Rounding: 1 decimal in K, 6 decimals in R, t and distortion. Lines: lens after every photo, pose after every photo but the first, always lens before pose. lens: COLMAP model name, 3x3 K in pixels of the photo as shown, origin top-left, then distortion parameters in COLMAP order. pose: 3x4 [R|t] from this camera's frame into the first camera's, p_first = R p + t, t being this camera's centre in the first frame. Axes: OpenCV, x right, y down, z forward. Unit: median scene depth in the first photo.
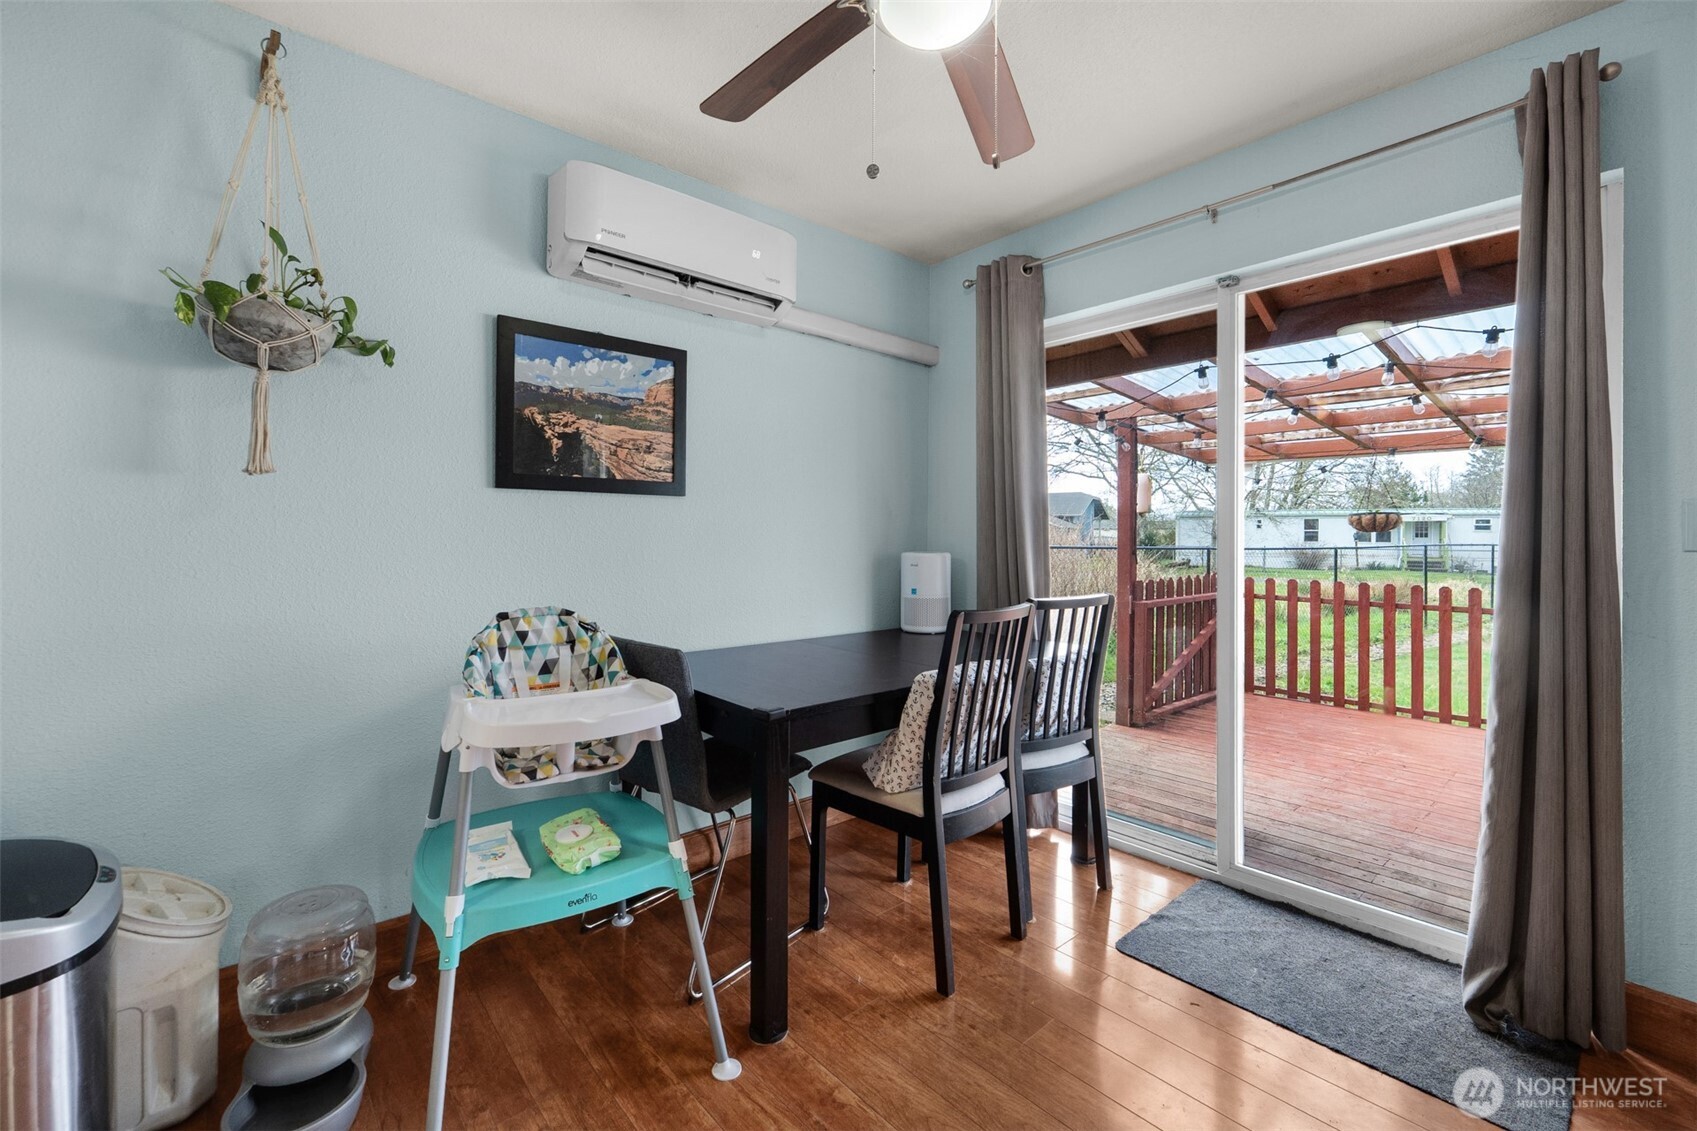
lens RADIAL K [[709.2, 0, 843.2], [0, 709.2, 533.6], [0, 0, 1]] dist [-0.017673, 0.000293]
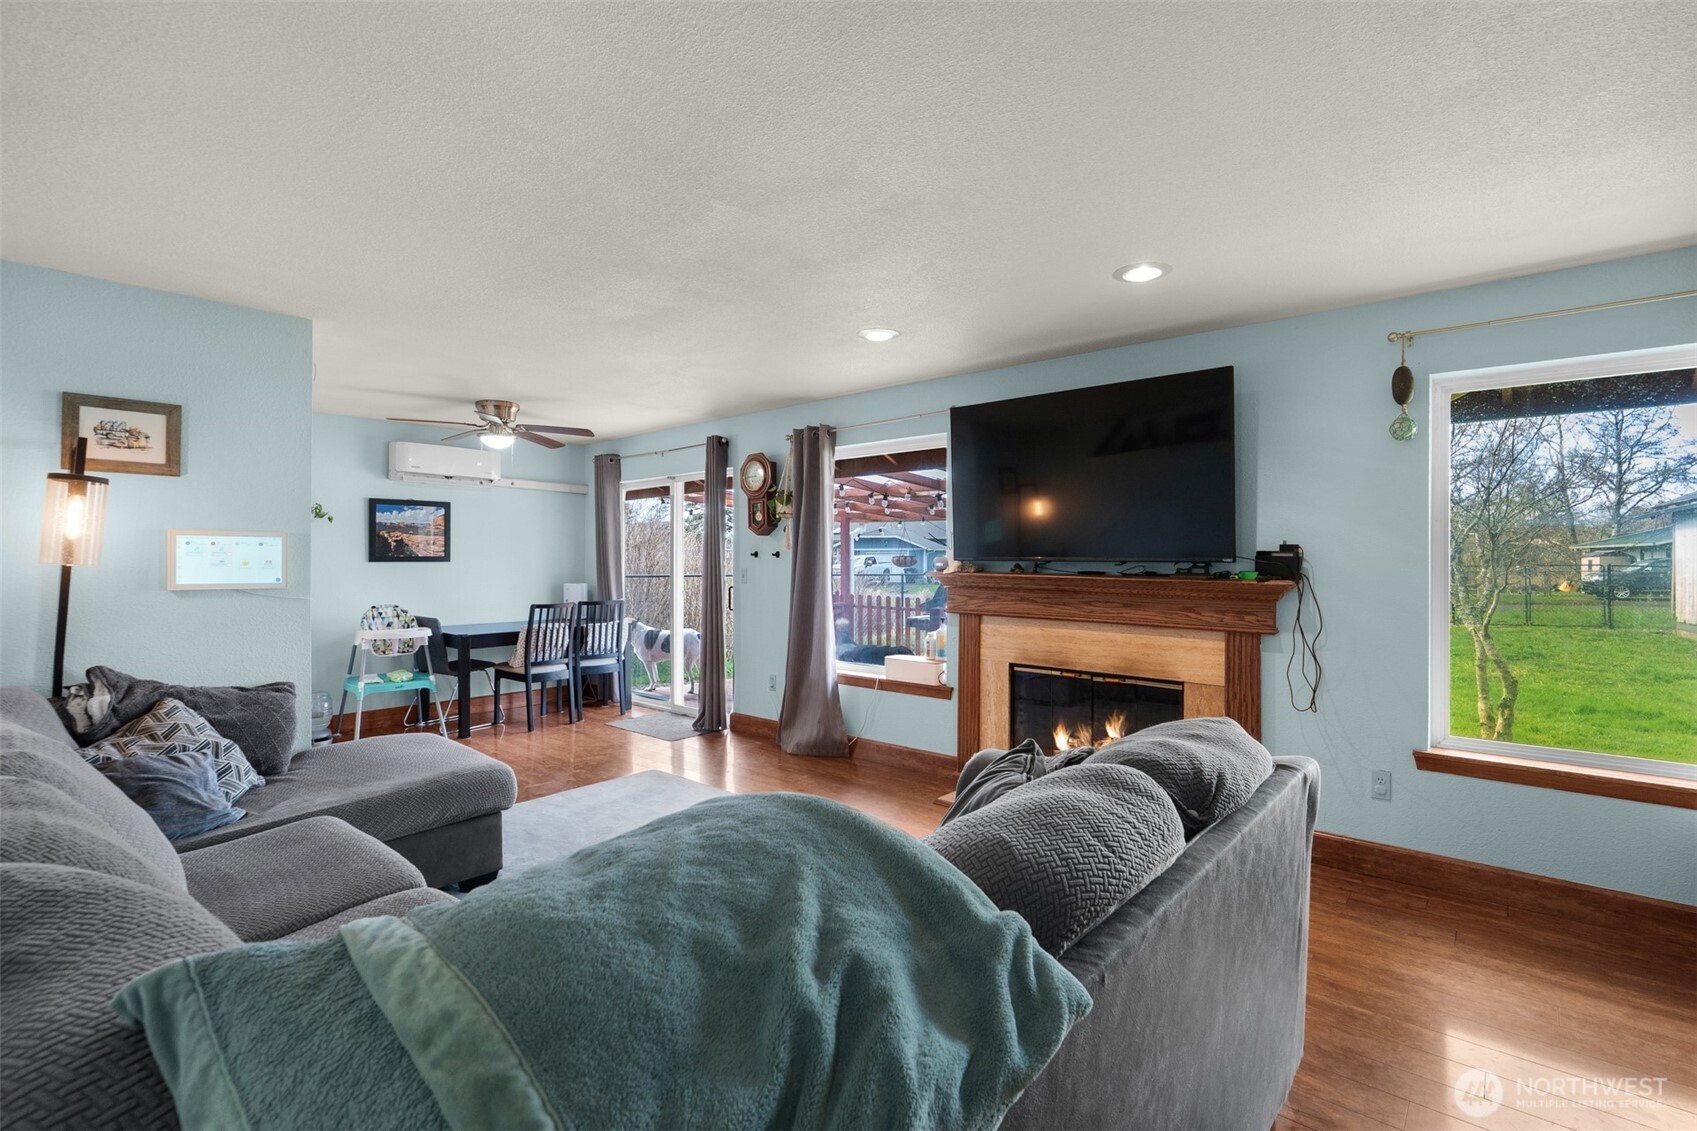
lens RADIAL K [[776.7, 0, 852.9], [0, 776.7, 549.4], [0, 0, 1]] dist [-0.008873, 0.000307]
pose [[0.990183, -0.001733, 0.139764, 0.898186], [0.002542, 0.999981, -0.005608, -0.088994], [-0.139752, 0.005909, 0.990169, -2.122107]]
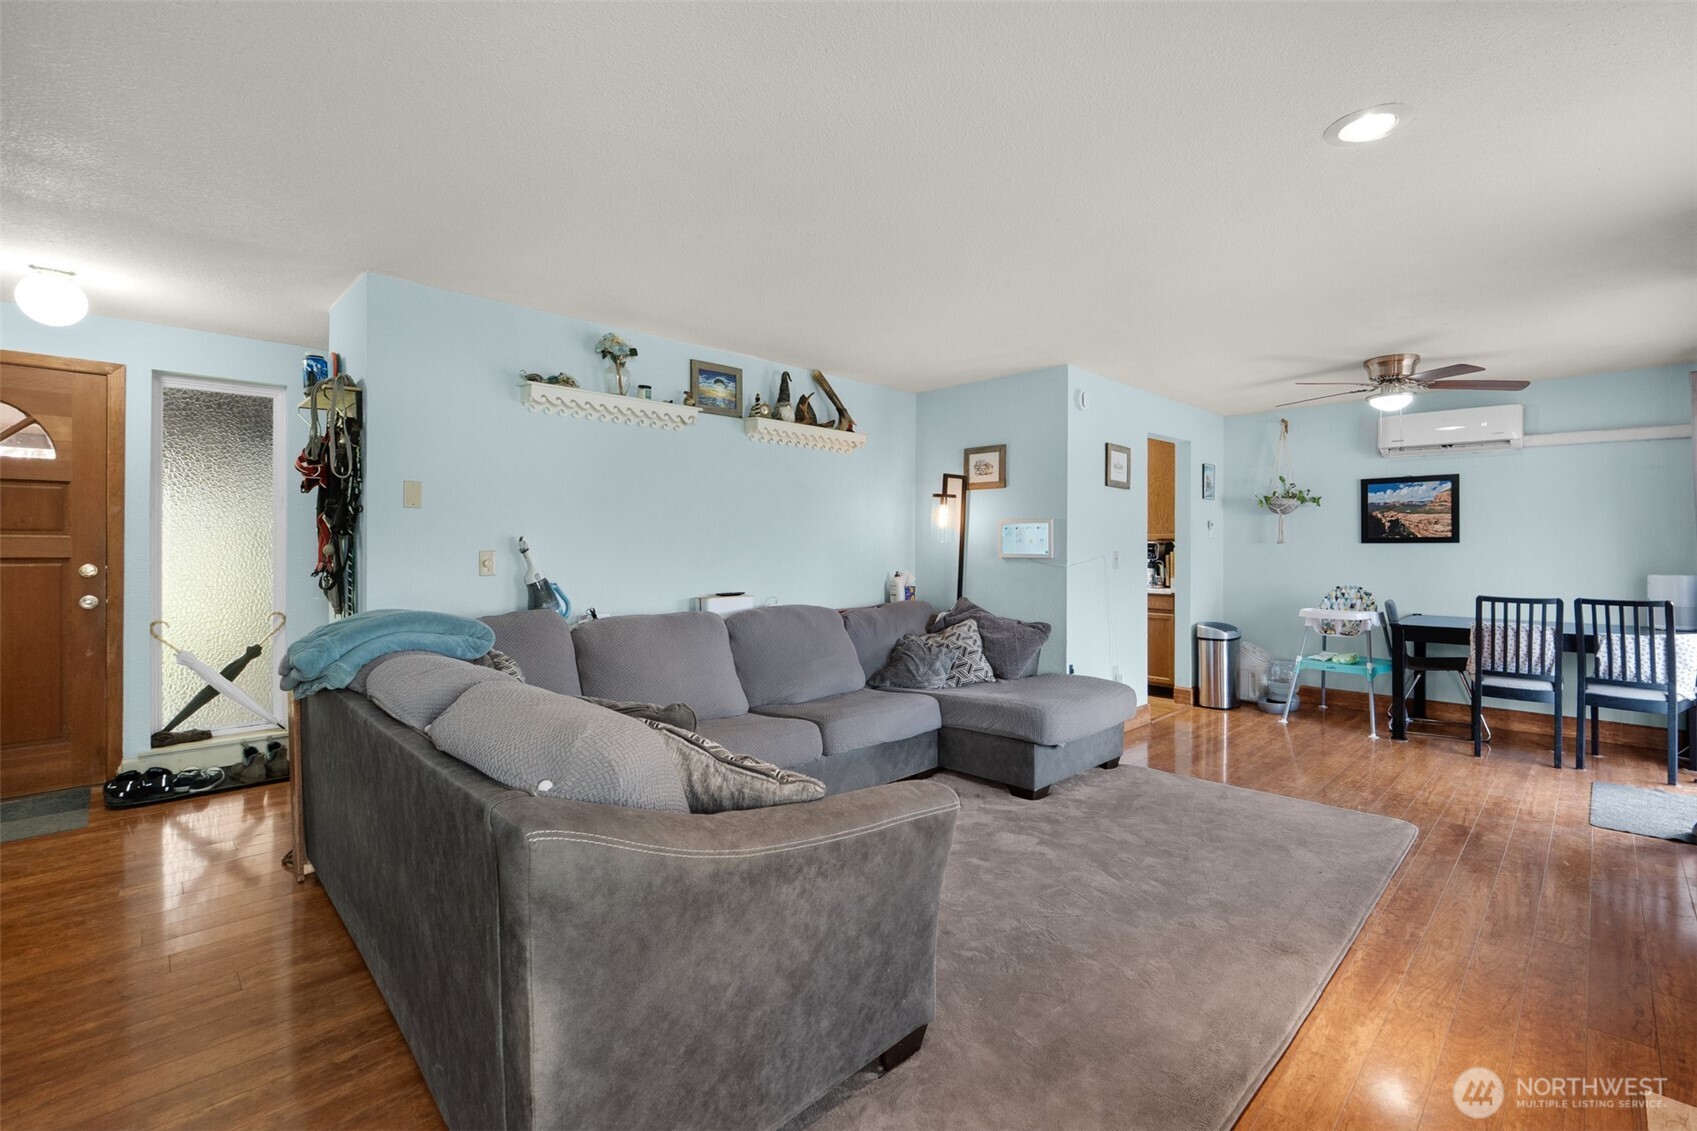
lens RADIAL K [[804.1, 0, 856.7], [0, 804.1, 548.1], [0, 0, 1]] dist [-0.000599, 0.000082]
pose [[0.079076, -0.002187, -0.996866, 2.331253], [0.004562, 0.999988, -0.001832, -0.048009], [0.996858, -0.004403, 0.079085, -1.125317]]
